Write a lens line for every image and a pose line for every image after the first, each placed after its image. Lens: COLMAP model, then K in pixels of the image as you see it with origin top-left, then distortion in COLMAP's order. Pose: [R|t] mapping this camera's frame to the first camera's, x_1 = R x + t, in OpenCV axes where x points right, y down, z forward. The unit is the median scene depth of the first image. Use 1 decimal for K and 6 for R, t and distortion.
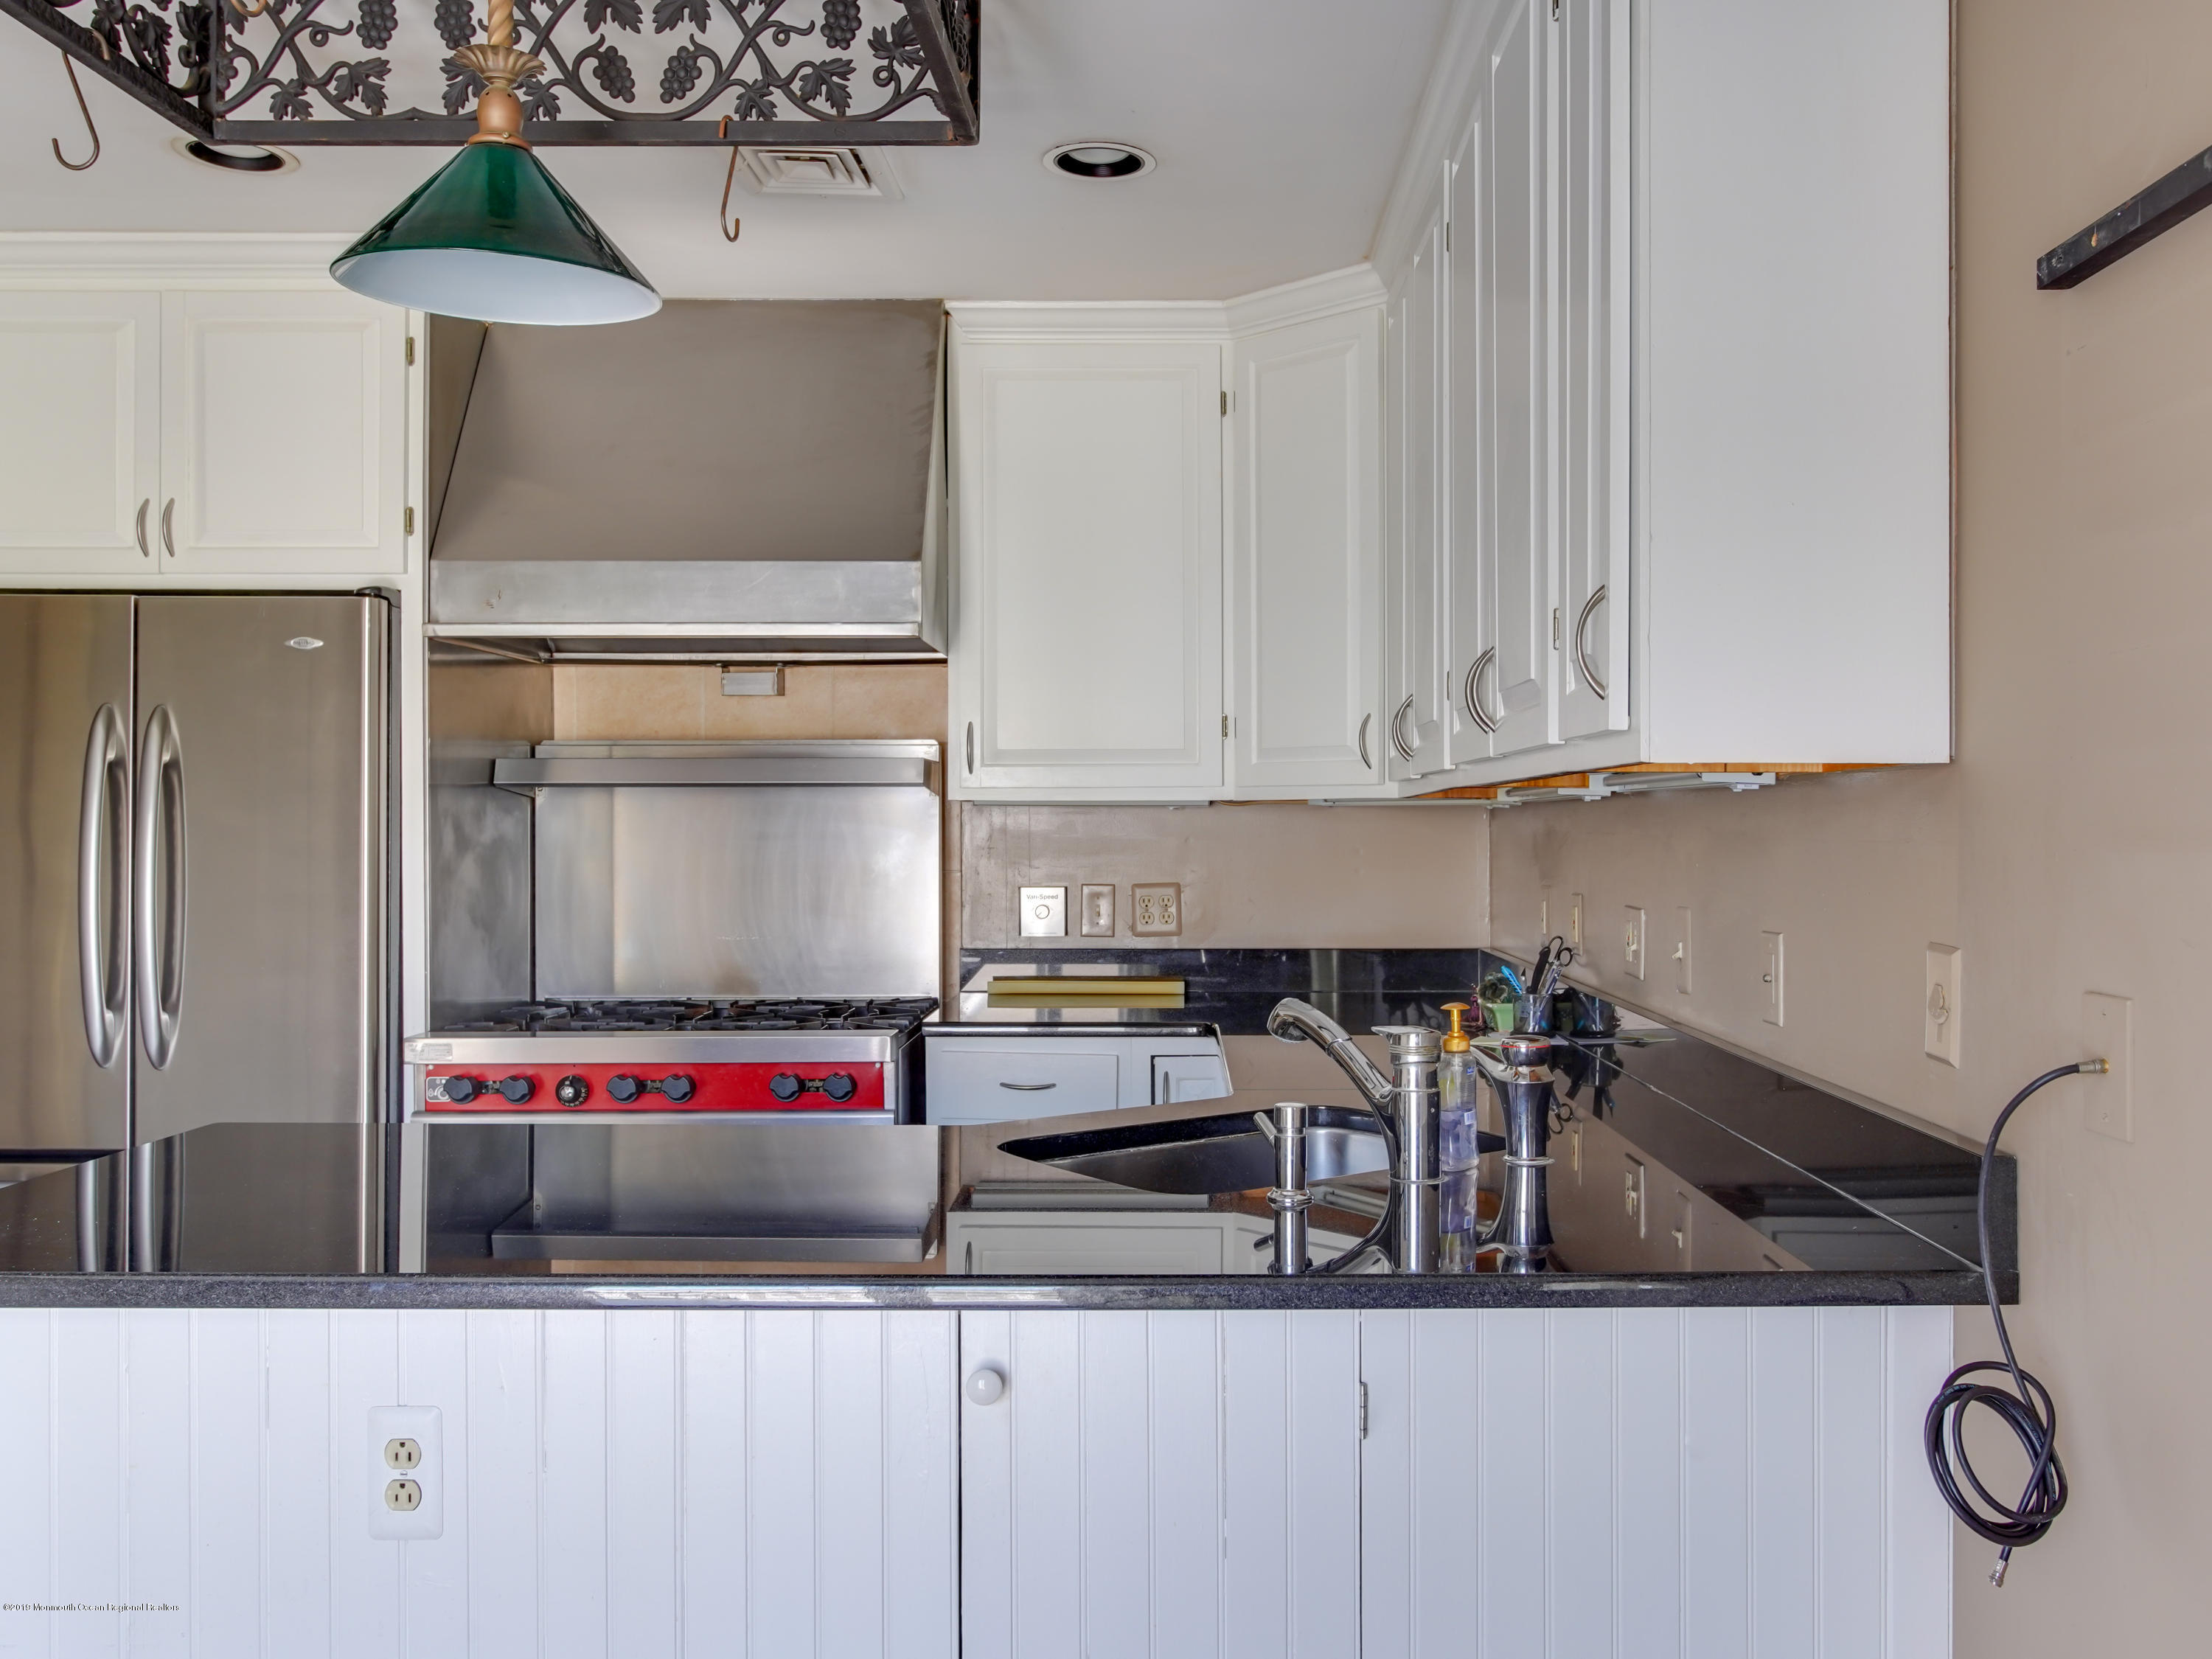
lens RADIAL K [[1706.8, 0, 1106.0], [0, 1706.8, 829.5], [0, 0, 1]] dist [0.001981, -0.000471]
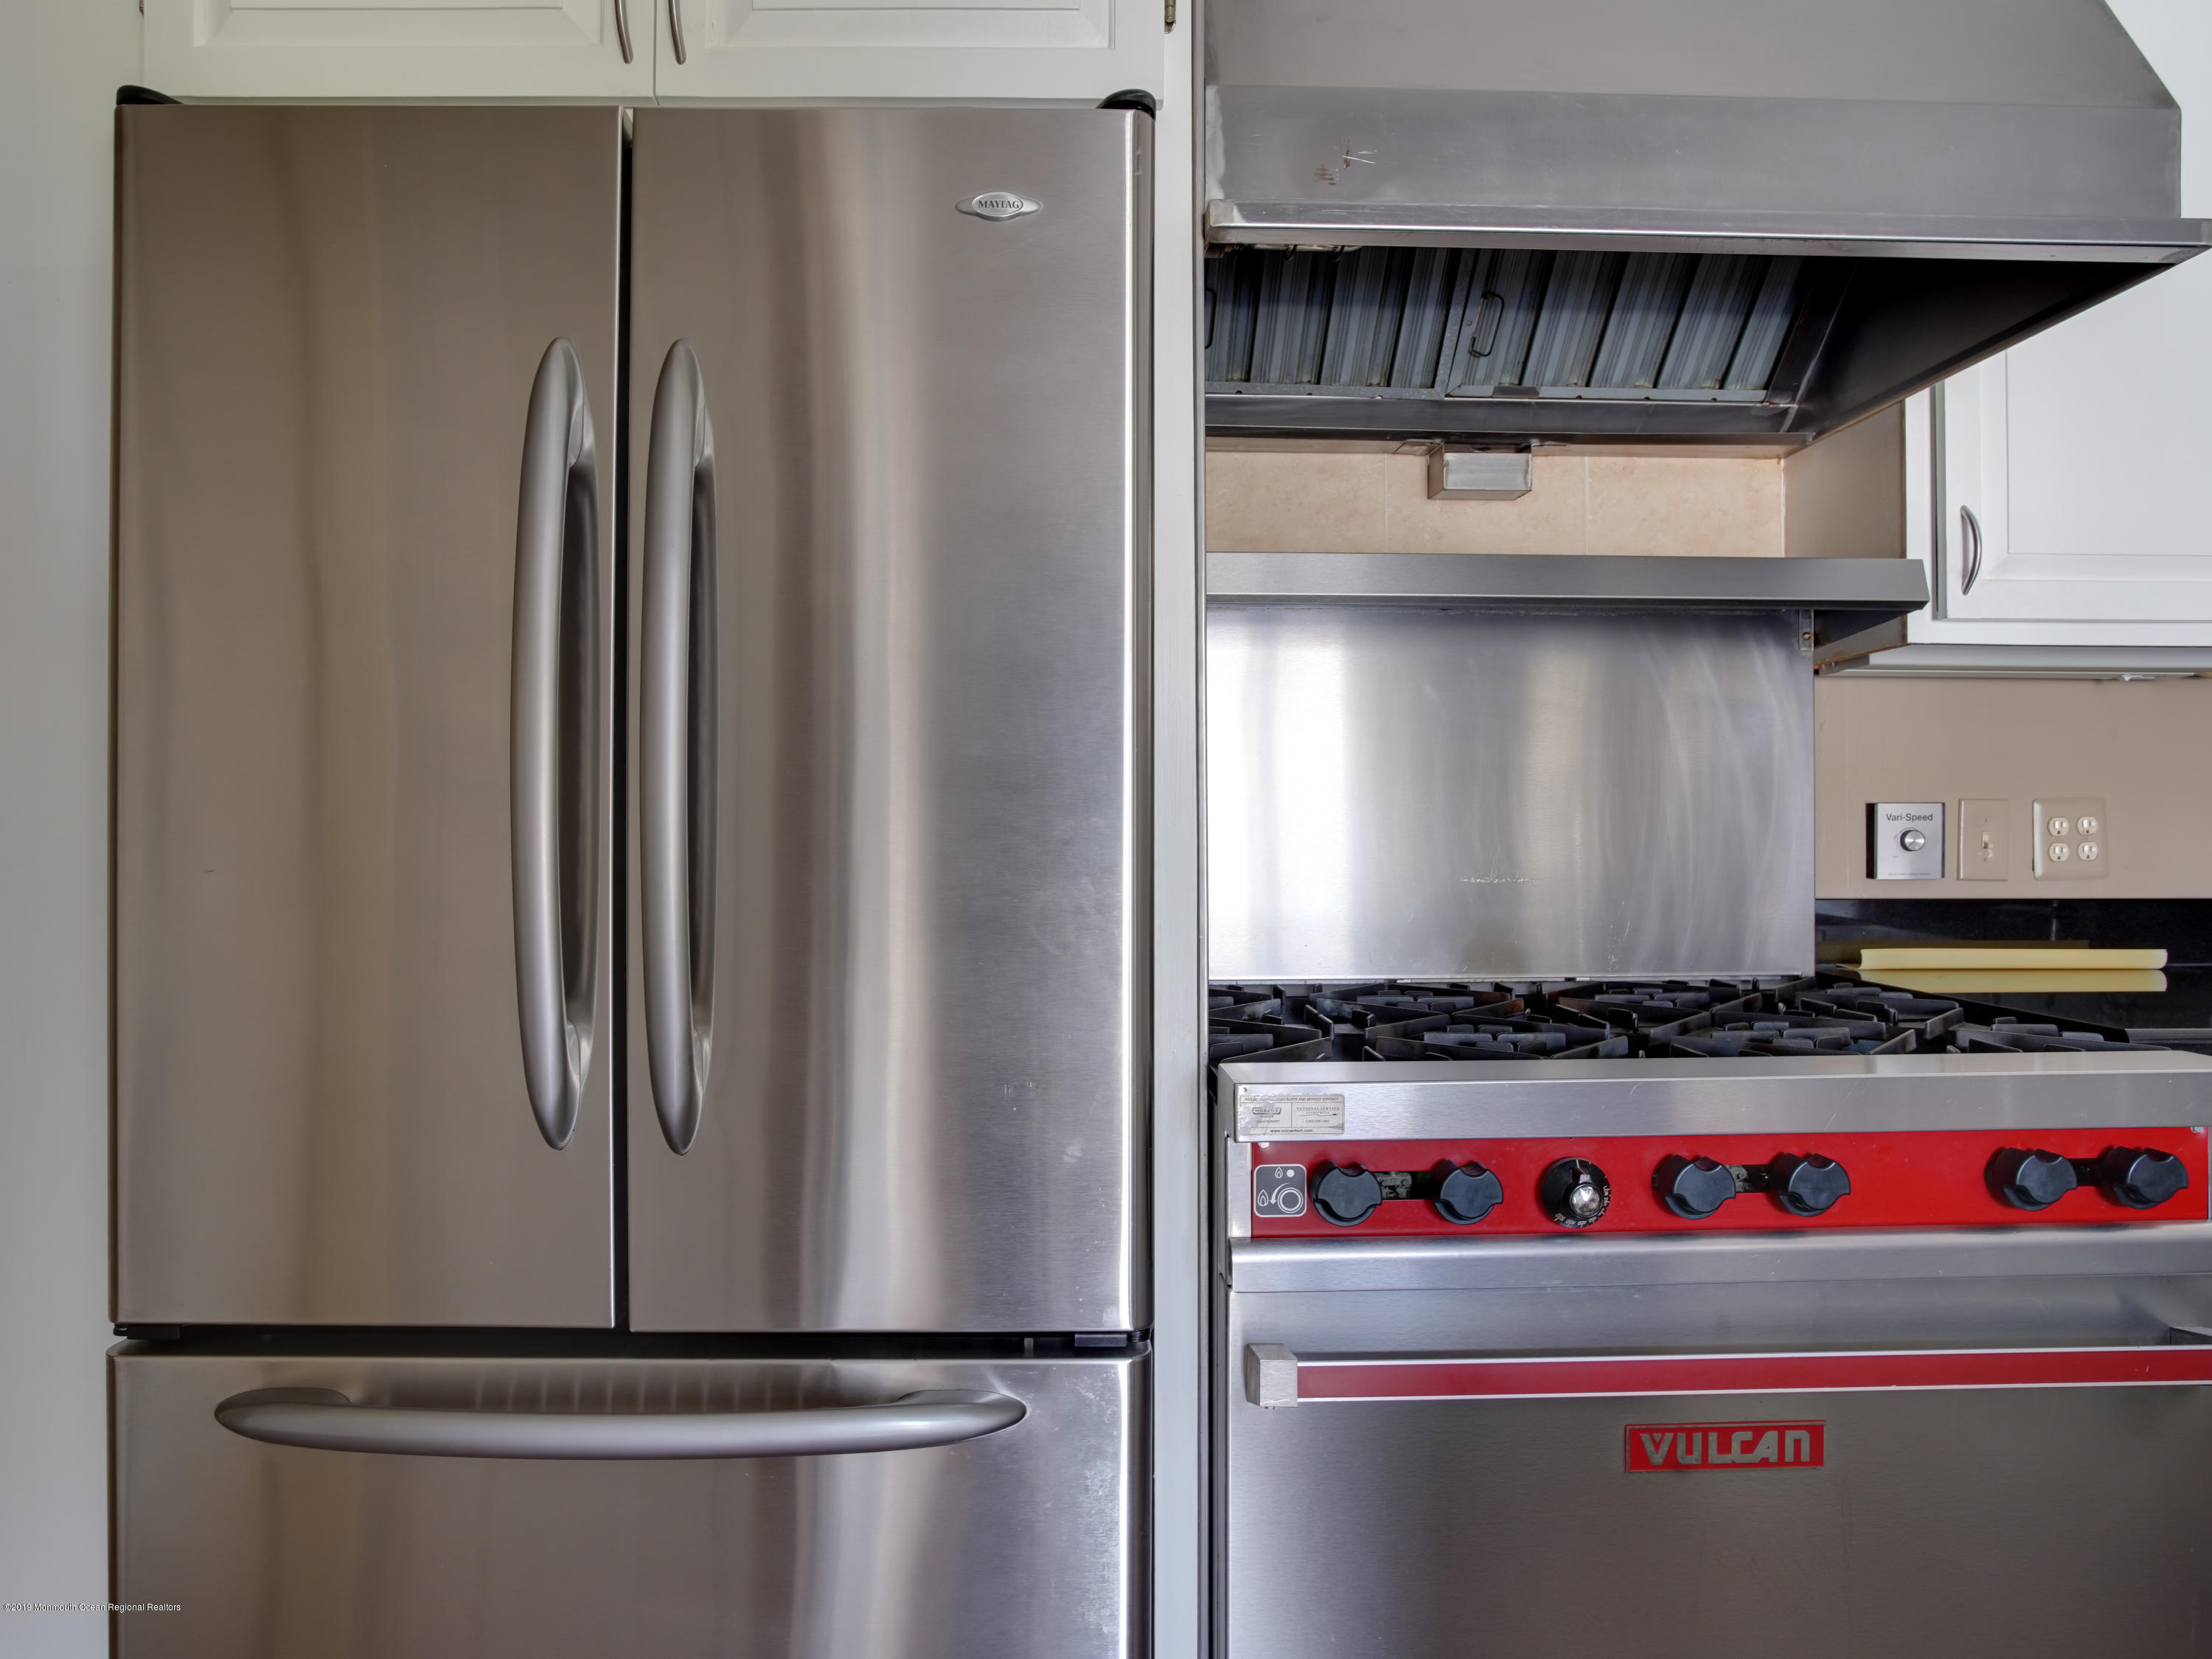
lens RADIAL K [[1370.2, 0, 1075.3], [0, 1370.2, 825.7], [0, 0, 1]] dist [-0.067834, 0.041606]
pose [[0.999637, 0.002572, 0.026825, -0.443754], [-0.002495, 0.999993, -0.002893, 0.054669], [-0.026832, 0.002825, 0.999636, 0.618223]]
